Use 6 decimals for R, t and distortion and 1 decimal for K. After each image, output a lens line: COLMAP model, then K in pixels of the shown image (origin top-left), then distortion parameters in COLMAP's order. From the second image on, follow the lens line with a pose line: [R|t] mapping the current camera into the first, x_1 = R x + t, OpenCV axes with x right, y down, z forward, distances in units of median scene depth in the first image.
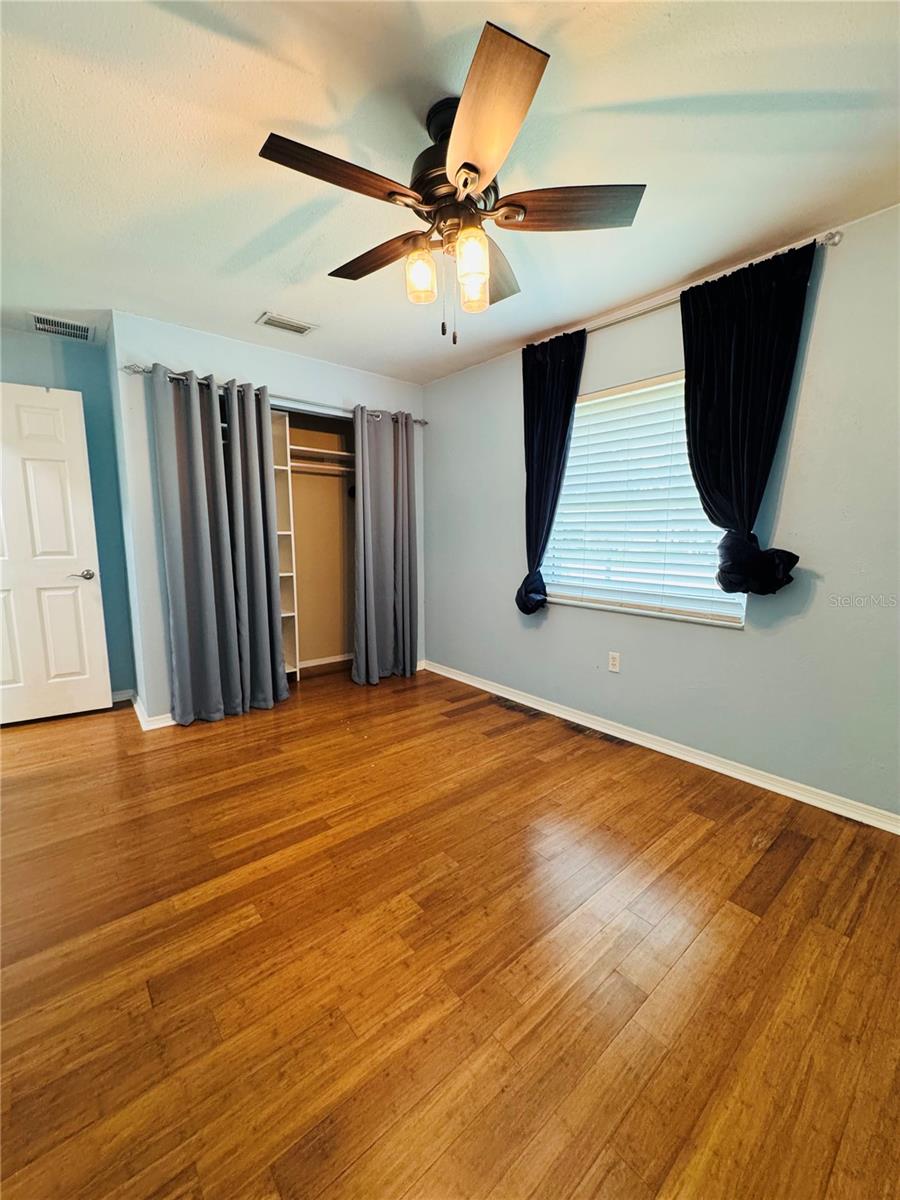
lens RADIAL K [[479.6, 0, 450.0], [0, 479.6, 600.0], [0, 0, 1]] dist [-0.000271, 0.000685]
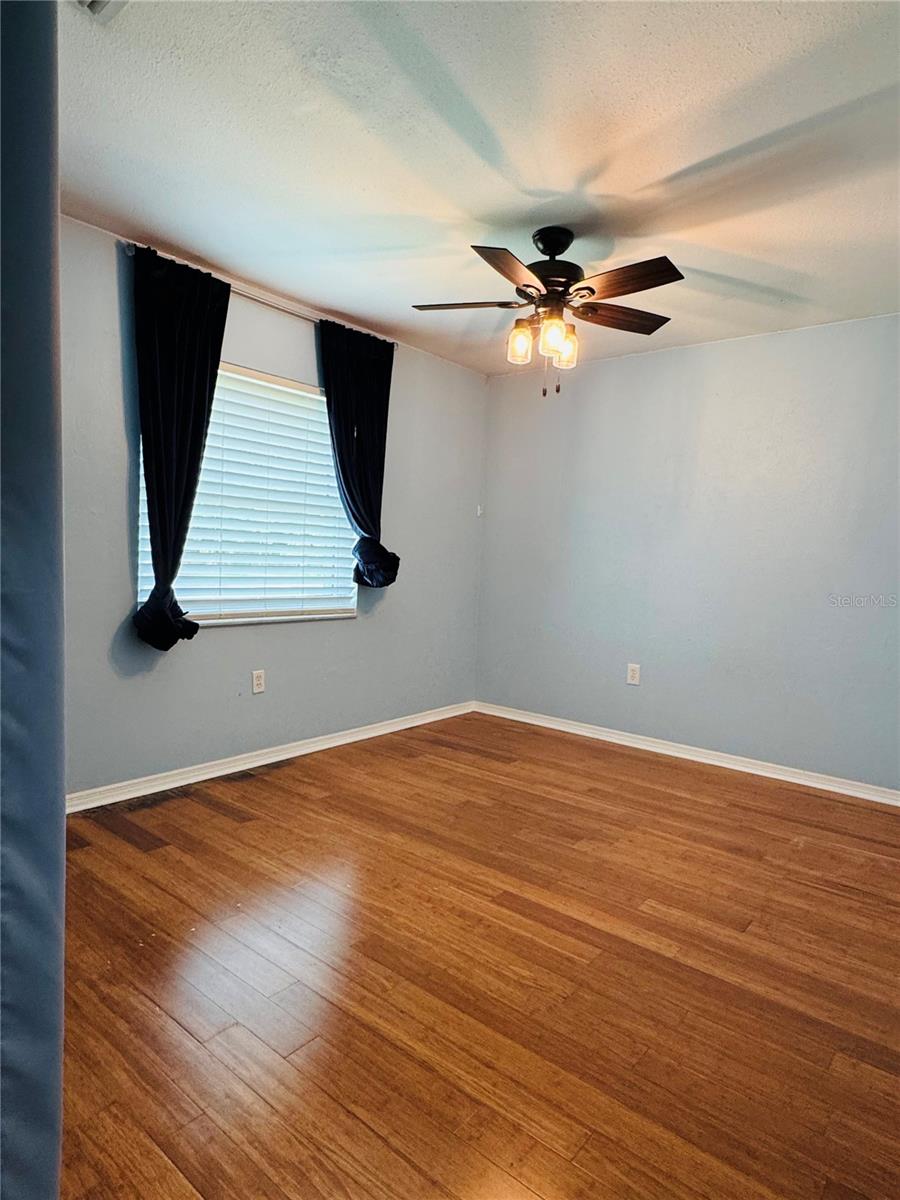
lens RADIAL K [[687.6, 0, 450.0], [0, 687.6, 600.0], [0, 0, 1]] dist [0.006770, 0.000810]
pose [[-0.171770, -0.078697, 0.981989, -1.148048], [0.093343, 0.991019, 0.095748, -0.129049], [-0.980705, 0.108108, -0.162882, 1.033386]]
